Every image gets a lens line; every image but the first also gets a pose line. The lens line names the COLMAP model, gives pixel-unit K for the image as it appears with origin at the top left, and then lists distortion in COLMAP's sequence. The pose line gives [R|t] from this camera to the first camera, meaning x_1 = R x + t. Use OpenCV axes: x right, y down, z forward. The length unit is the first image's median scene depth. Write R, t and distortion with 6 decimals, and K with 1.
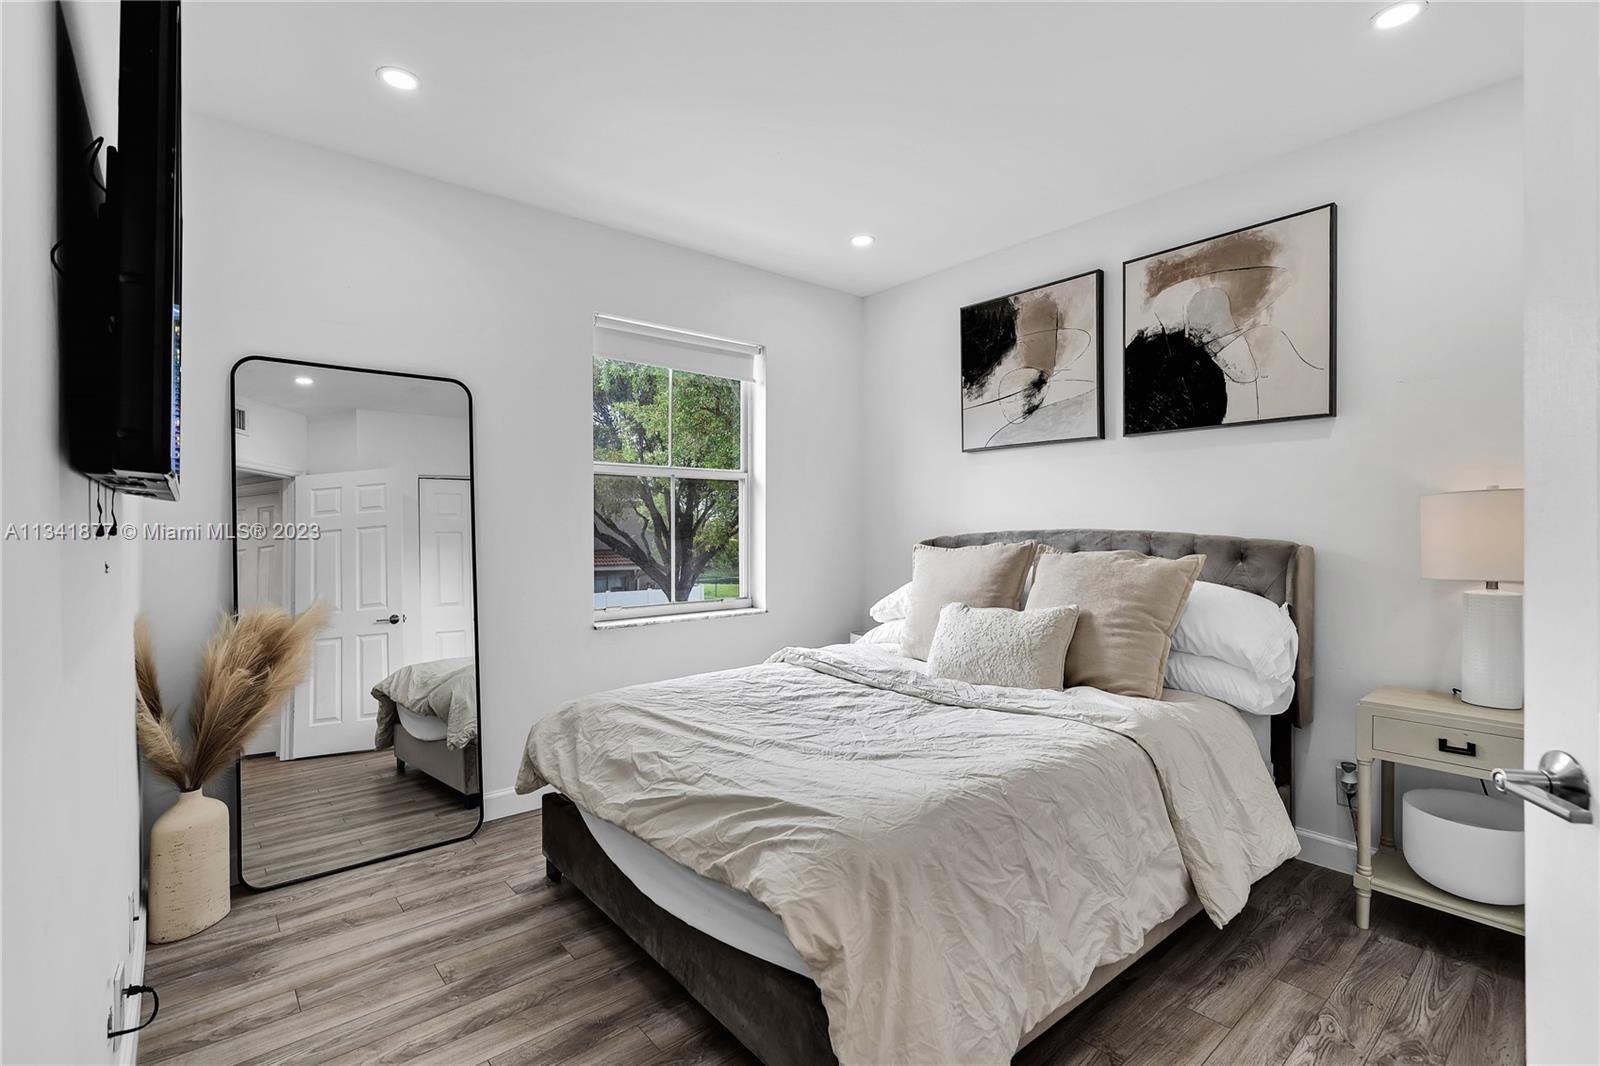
lens RADIAL K [[733.3, 0, 800.3], [0, 733.3, 531.7], [0, 0, 1]] dist [-0.011557, -0.000079]
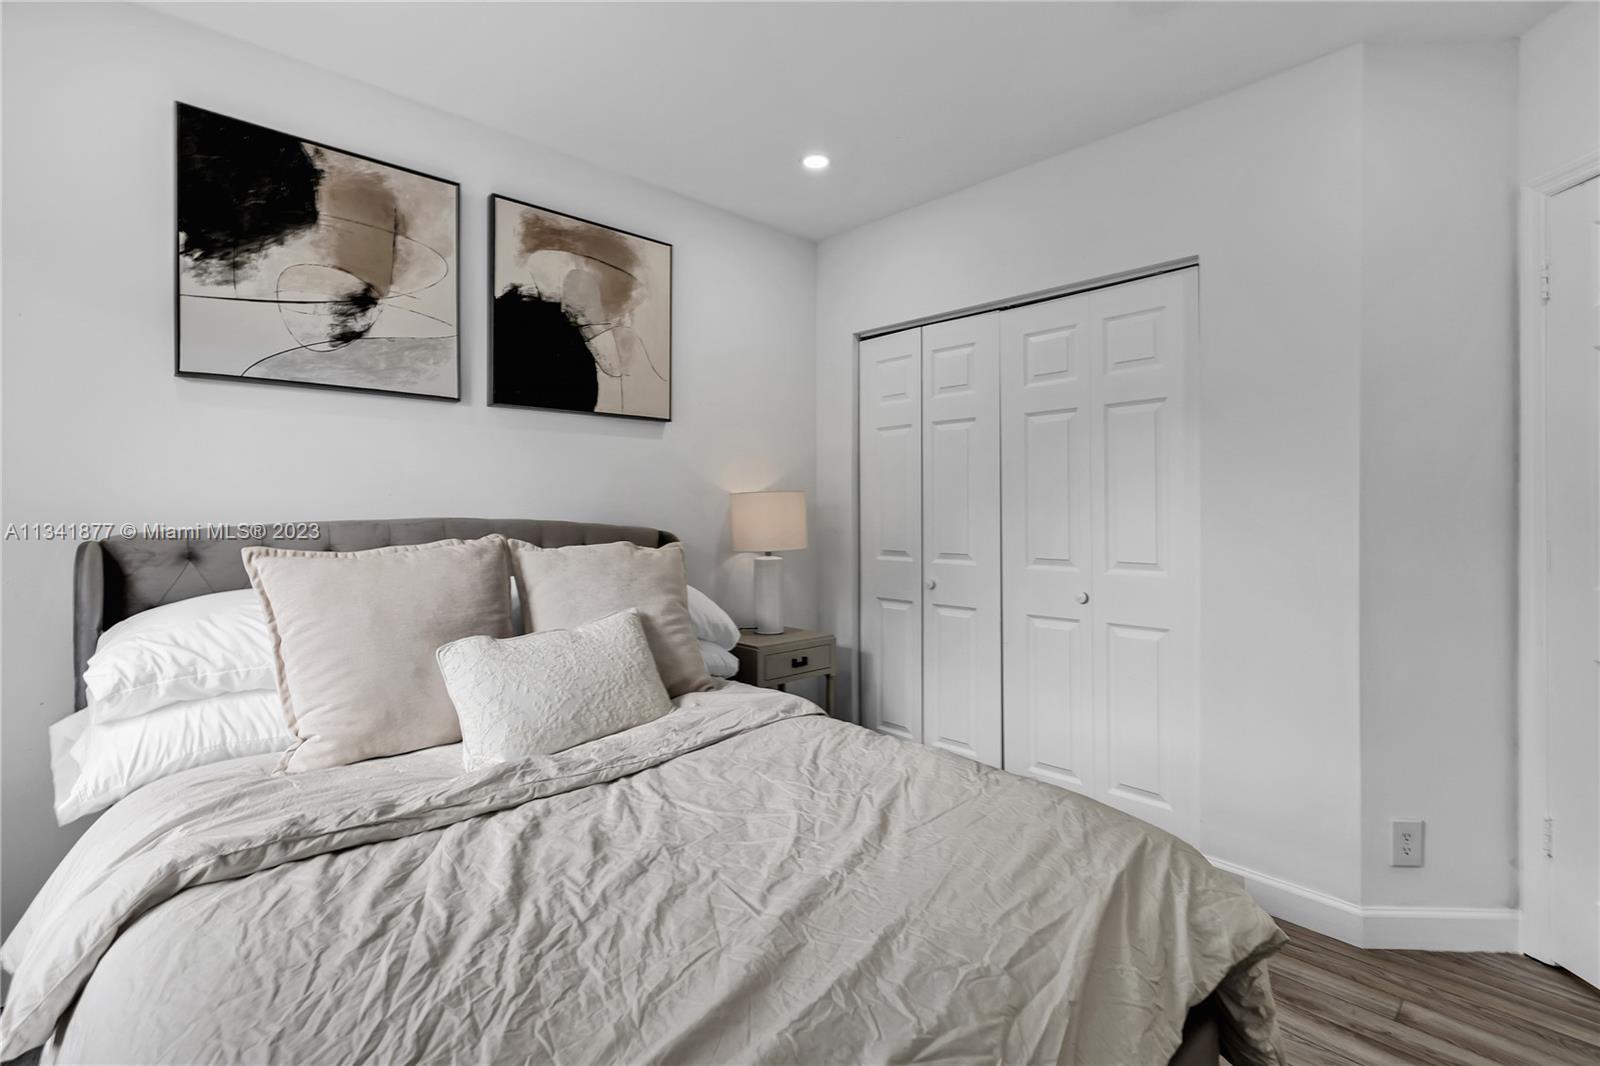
lens RADIAL K [[733.3, 0, 802.9], [0, 733.3, 506.1], [0, 0, 1]] dist [-0.011557, -0.000079]
pose [[-0.060884, 0.007619, 0.998116, -0.402907], [0.005761, 0.999957, -0.007281, -0.009267], [-0.998128, 0.005307, -0.060925, 0.718296]]
